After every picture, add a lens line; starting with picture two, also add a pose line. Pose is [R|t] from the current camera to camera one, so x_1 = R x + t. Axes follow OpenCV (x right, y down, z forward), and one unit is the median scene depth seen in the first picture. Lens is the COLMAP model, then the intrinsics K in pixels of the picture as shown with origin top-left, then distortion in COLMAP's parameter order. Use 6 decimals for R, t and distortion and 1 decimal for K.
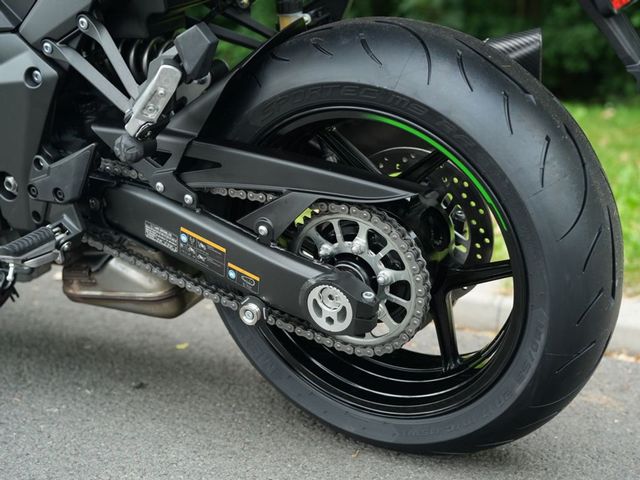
lens RADIAL K [[1014.0, 0, 320.0], [0, 1014.0, 240.0], [0, 0, 1]] dist [-0.078357, 0.917576]
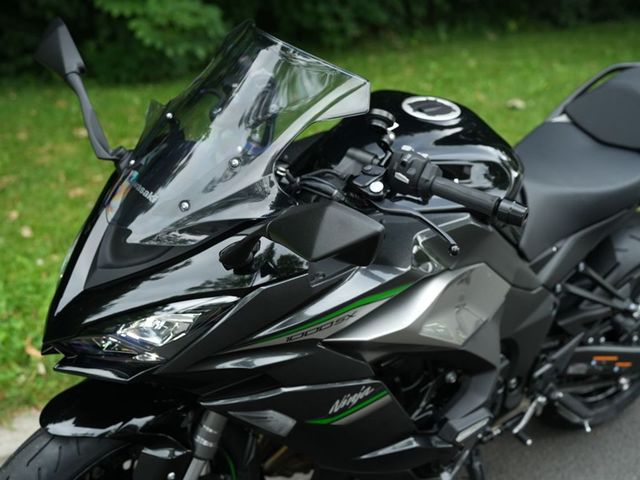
lens RADIAL K [[1014.0, 0, 320.0], [0, 1014.0, 240.0], [0, 0, 1]] dist [-0.078357, 0.917576]
pose [[0.366122, -0.308564, 0.877920, -1.817202], [0.205135, 0.946979, 0.247288, -0.747786], [-0.907675, 0.089555, 0.410007, 0.714150]]
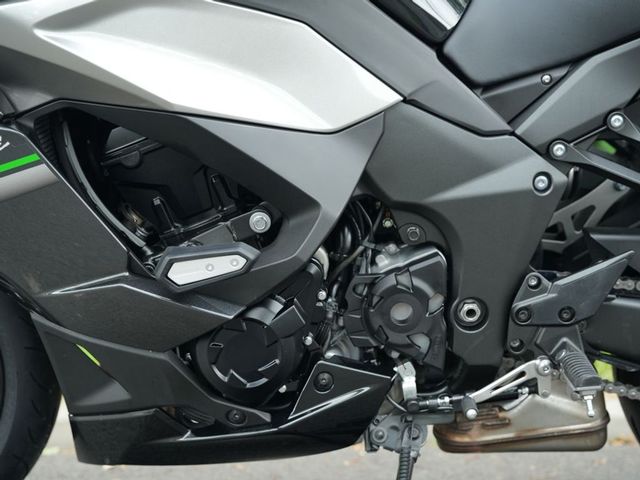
lens RADIAL K [[1010.8, 0, 320.0], [0, 1010.8, 240.0], [0, 0, 1]] dist [-0.031459, 0.844273]
pose [[0.857248, -0.045336, 0.512904, -0.943918], [0.130778, 0.982622, -0.131722, -0.022507], [-0.498019, 0.179995, 0.848280, 0.377361]]
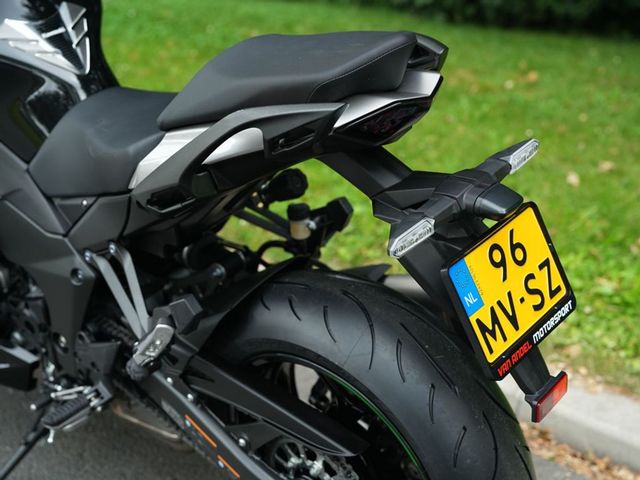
lens RADIAL K [[1010.8, 0, 320.0], [0, 1010.8, 240.0], [0, 0, 1]] dist [-0.031459, 0.844273]
pose [[0.984268, 0.086956, -0.153803, 0.193979], [-0.062425, 0.985514, 0.157689, -0.430845], [0.165287, -0.145607, 0.975438, -0.128785]]
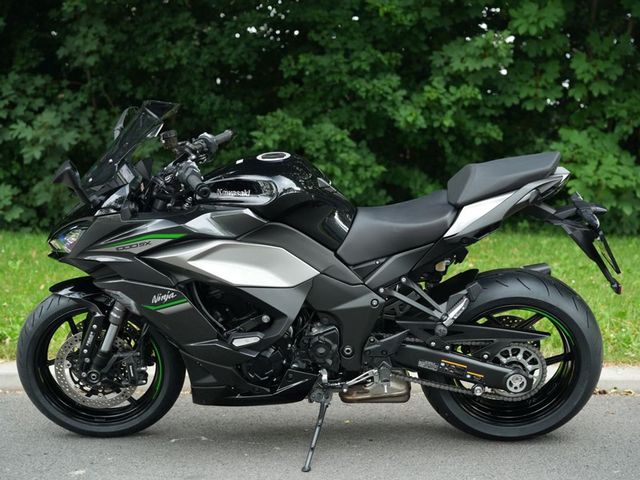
lens RADIAL K [[1014.0, 0, 320.0], [0, 1014.0, 240.0], [0, 0, 1]] dist [-0.078357, 0.917576]
pose [[0.874633, -0.078138, 0.478447, -1.543894], [0.118332, 0.991483, -0.054393, -0.201587], [-0.470122, 0.104190, 0.876430, -1.007111]]
